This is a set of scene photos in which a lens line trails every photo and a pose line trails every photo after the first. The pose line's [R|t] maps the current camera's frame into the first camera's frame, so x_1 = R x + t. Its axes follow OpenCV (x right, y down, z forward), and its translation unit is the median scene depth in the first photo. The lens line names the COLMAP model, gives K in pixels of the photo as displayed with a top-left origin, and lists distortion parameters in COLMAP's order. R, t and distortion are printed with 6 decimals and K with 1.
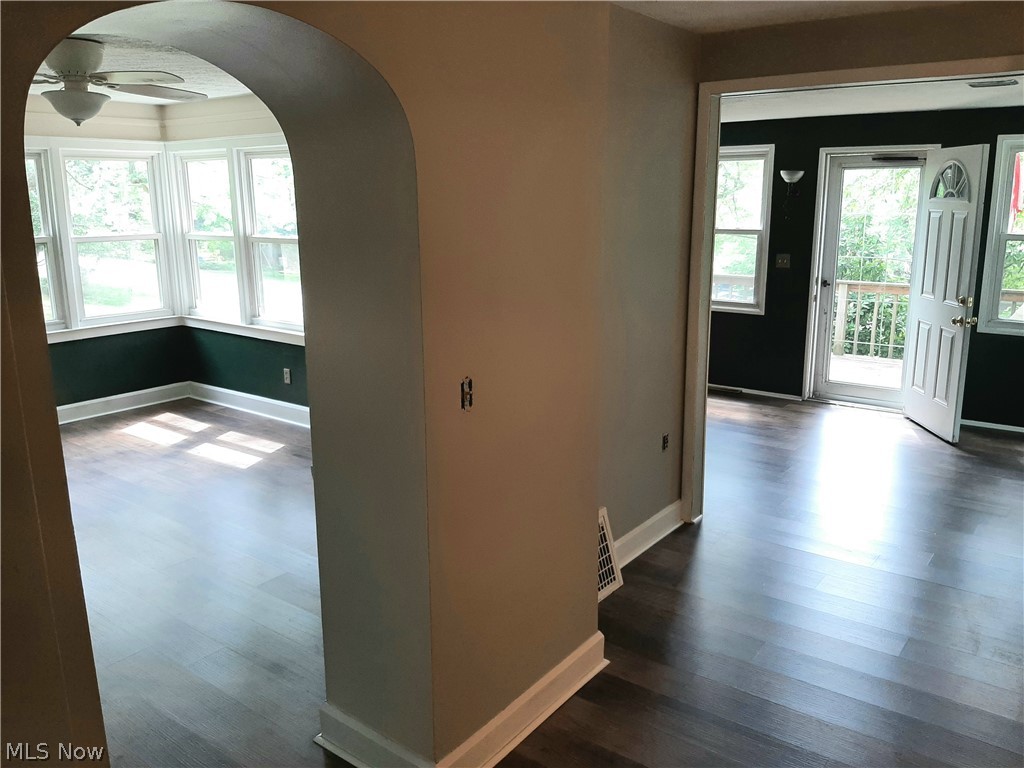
lens RADIAL K [[799.8, 0, 513.8], [0, 799.8, 374.1], [0, 0, 1]] dist [0.082628, -0.145865]
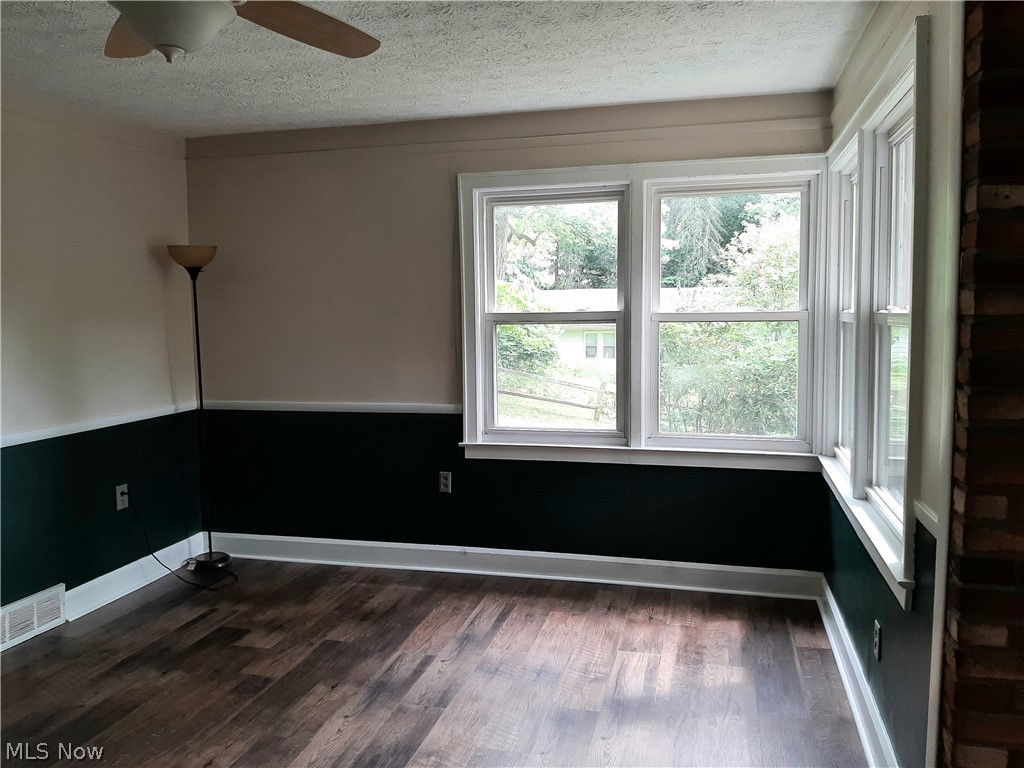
lens RADIAL K [[799.8, 0, 513.8], [0, 799.8, 374.1], [0, 0, 1]] dist [0.082628, -0.145865]
pose [[0.391499, 0.077117, -0.916941, 0.018132], [-0.192509, 0.981295, 0.000335, -0.093615], [0.899816, 0.176388, 0.399022, 0.617360]]
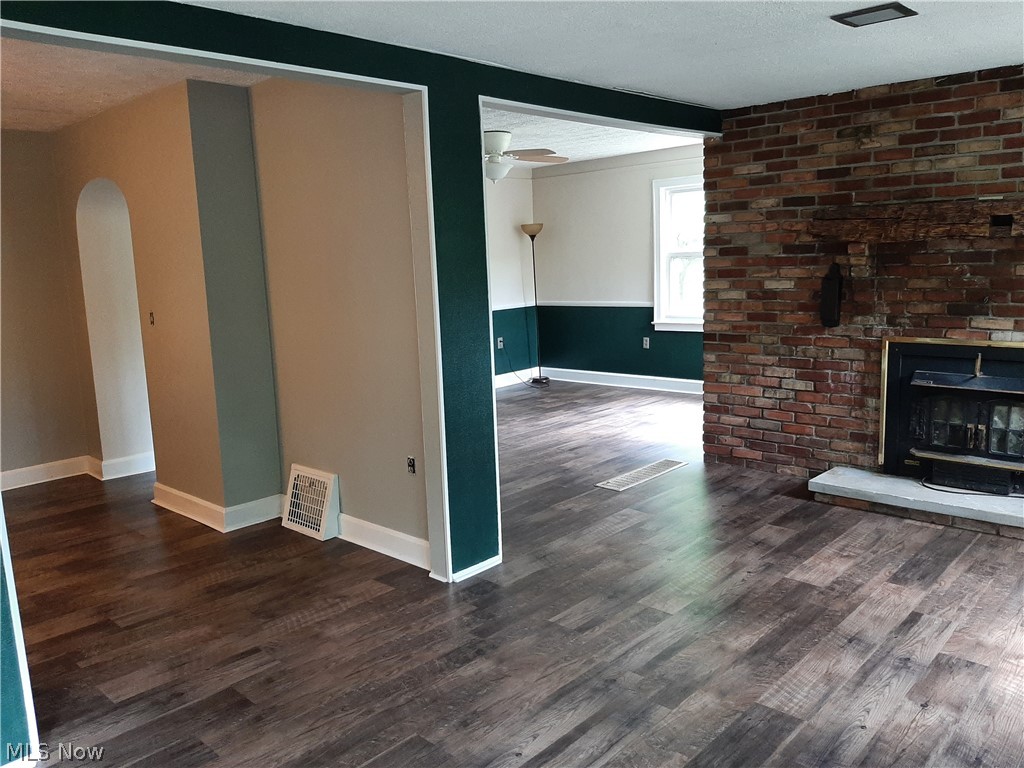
lens RADIAL K [[799.8, 0, 513.8], [0, 799.8, 374.1], [0, 0, 1]] dist [0.082628, -0.145865]
pose [[-0.099922, 0.158386, -0.982308, 0.700771], [-0.174428, 0.969172, 0.174011, -0.133138], [0.979587, 0.188730, -0.069214, 0.742803]]
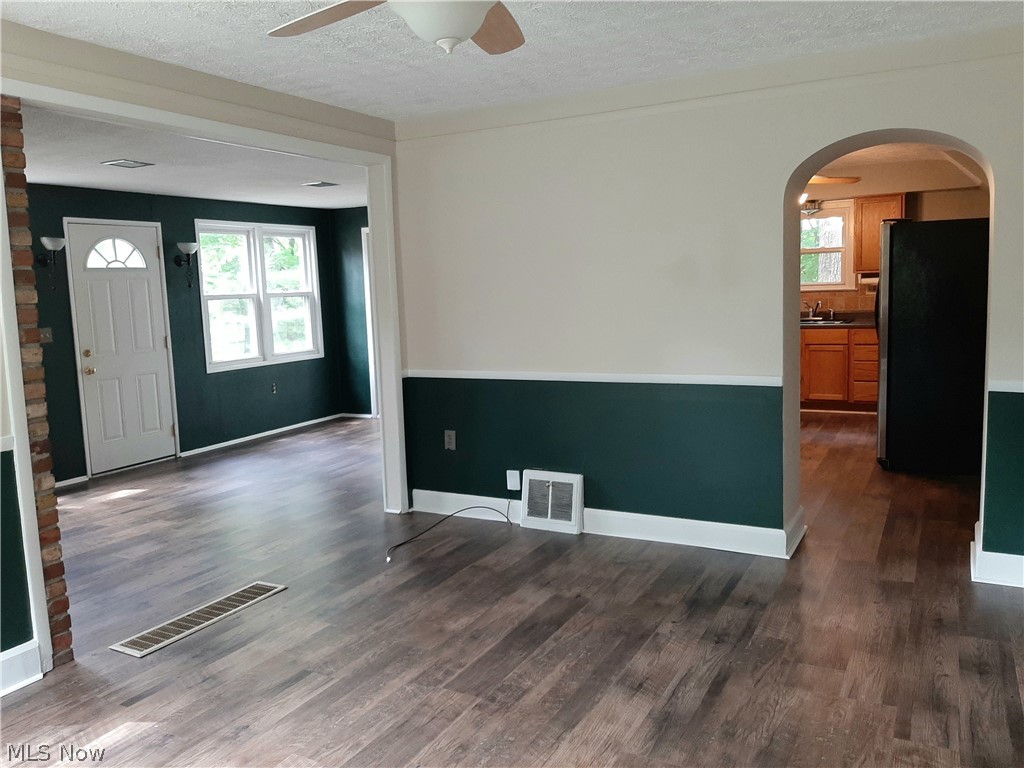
lens RADIAL K [[799.8, 0, 513.8], [0, 799.8, 374.1], [0, 0, 1]] dist [0.082628, -0.145865]
pose [[-0.149340, -0.099251, 0.983792, -0.683982], [0.246069, 0.959917, 0.134195, -0.096376], [-0.957678, 0.262122, -0.118931, 0.652825]]
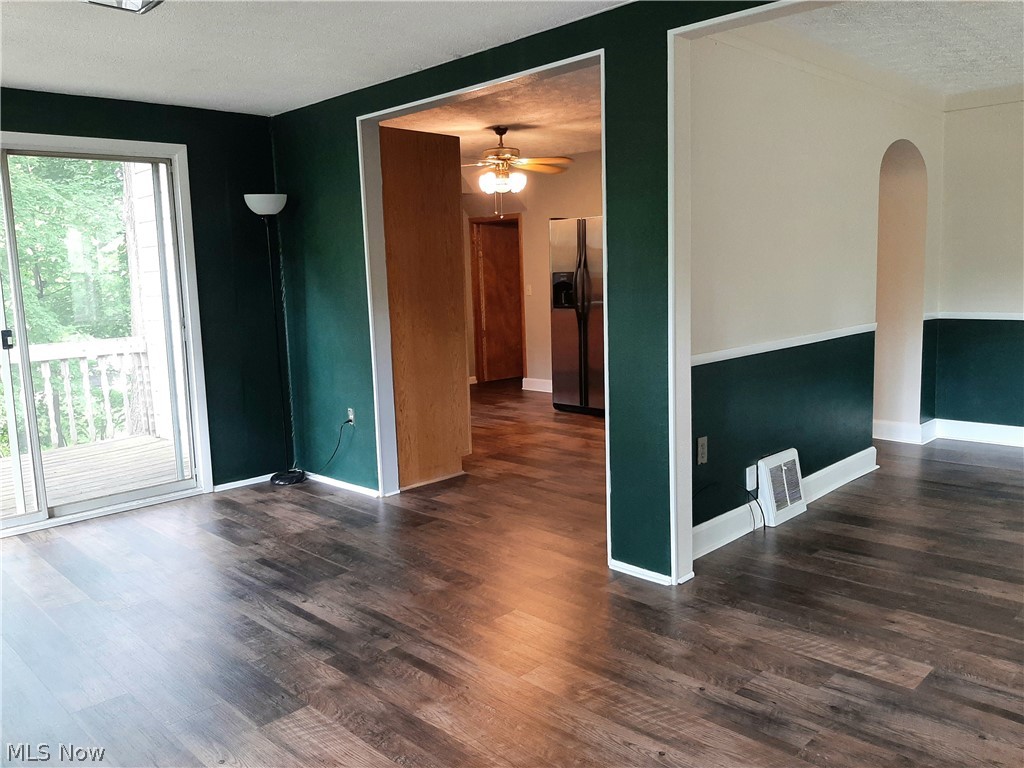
lens RADIAL K [[799.8, 0, 513.8], [0, 799.8, 374.1], [0, 0, 1]] dist [0.082628, -0.145865]
pose [[-0.990327, 0.020952, 0.137163, 0.147511], [0.066054, 0.940523, 0.333247, -0.194184], [-0.122023, 0.339084, -0.932809, 1.169217]]
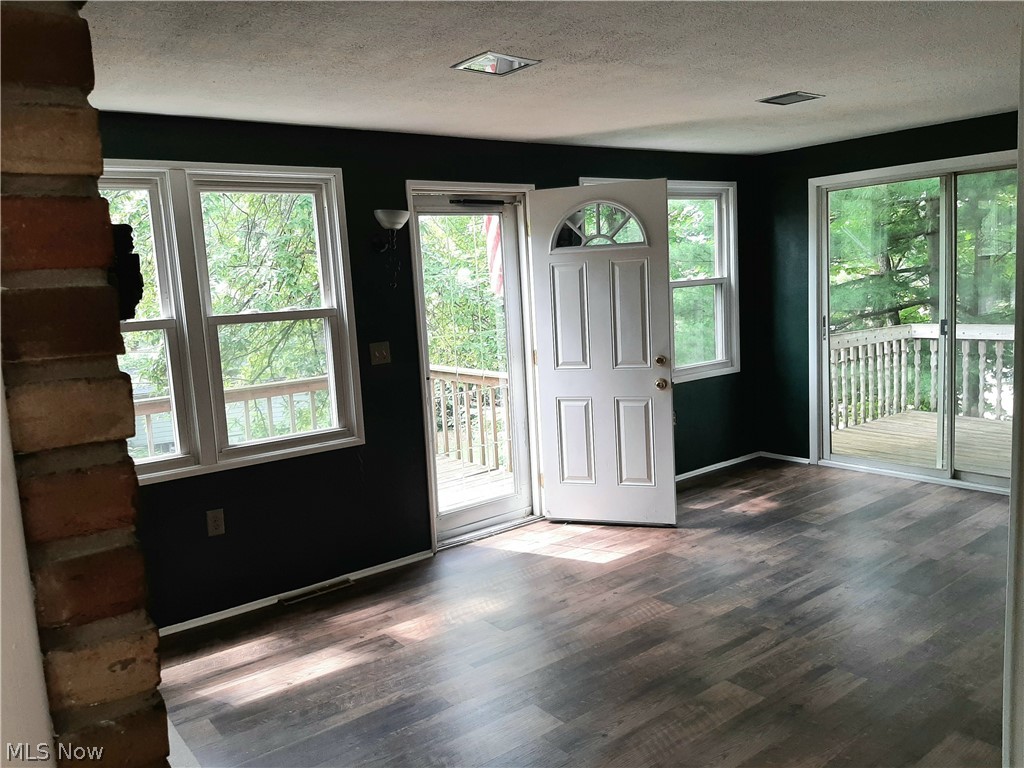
lens RADIAL K [[799.8, 0, 513.8], [0, 799.8, 374.1], [0, 0, 1]] dist [0.082628, -0.145865]
pose [[0.257594, -0.126935, 0.957879, -0.256897], [0.258194, 0.964329, 0.058356, -0.142465], [-0.931118, 0.232287, 0.281179, 0.776785]]
